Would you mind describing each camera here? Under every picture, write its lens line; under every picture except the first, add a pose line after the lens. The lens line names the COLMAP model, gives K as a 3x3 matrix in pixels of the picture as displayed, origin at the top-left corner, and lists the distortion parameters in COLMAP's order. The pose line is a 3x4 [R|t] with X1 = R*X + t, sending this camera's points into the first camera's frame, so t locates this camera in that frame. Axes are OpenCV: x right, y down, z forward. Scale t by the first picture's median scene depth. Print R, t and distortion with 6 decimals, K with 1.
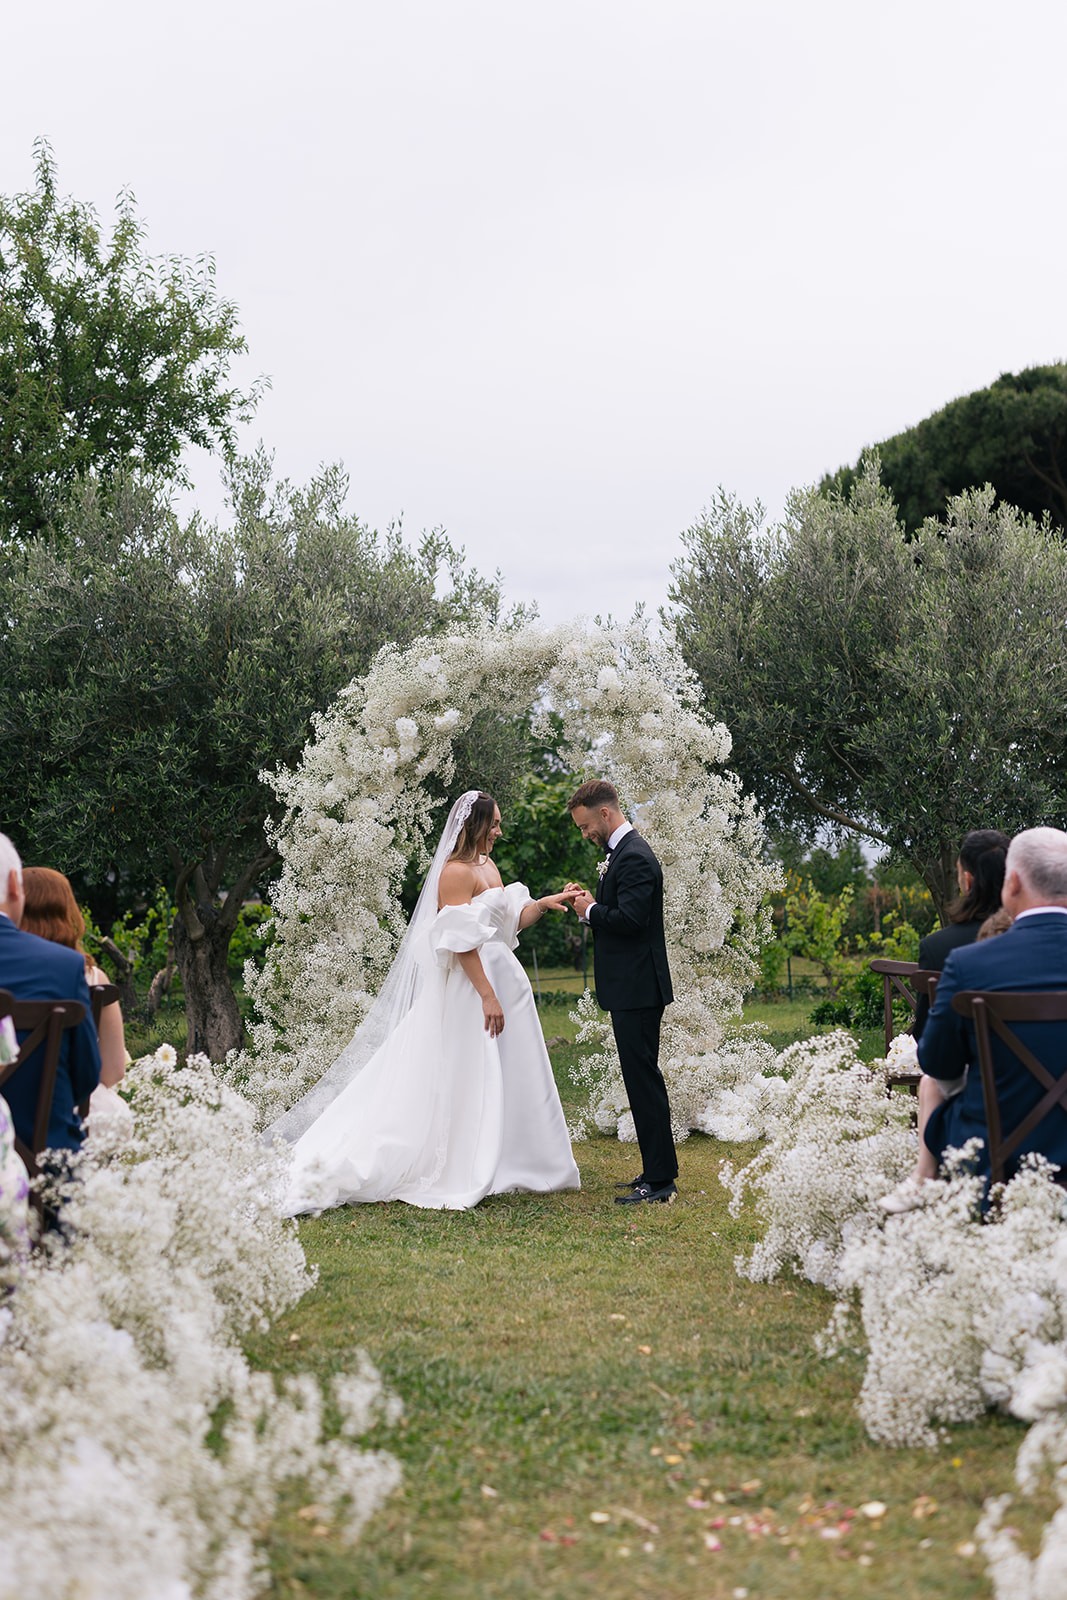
lens RADIAL K [[2604.9, 0, 569.5], [0, 2604.9, 802.8], [0, 0, 1]] dist [0.015278, -0.157005]
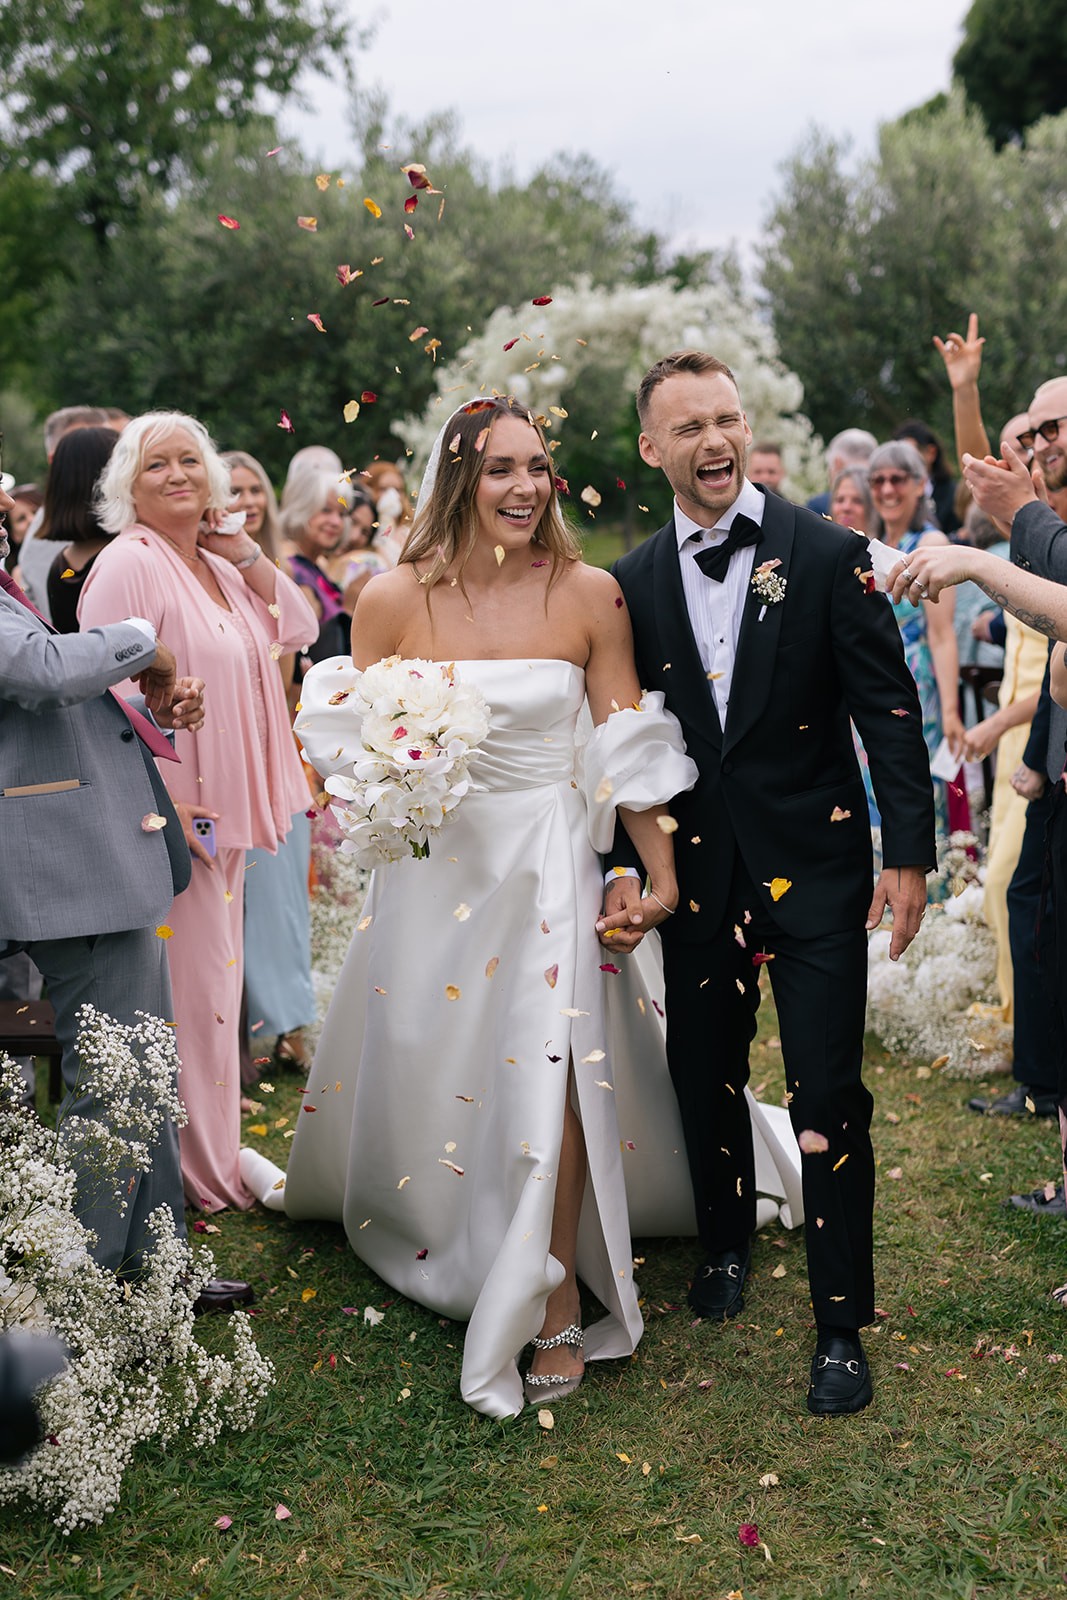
lens RADIAL K [[2604.9, 0, 569.5], [0, 2604.9, 802.8], [0, 0, 1]] dist [0.015278, -0.157005]
pose [[0.999086, 0.003816, -0.042584, 0.006509], [0.003105, 0.986902, 0.161291, -0.020520], [0.042642, -0.161276, 0.985988, -0.114653]]
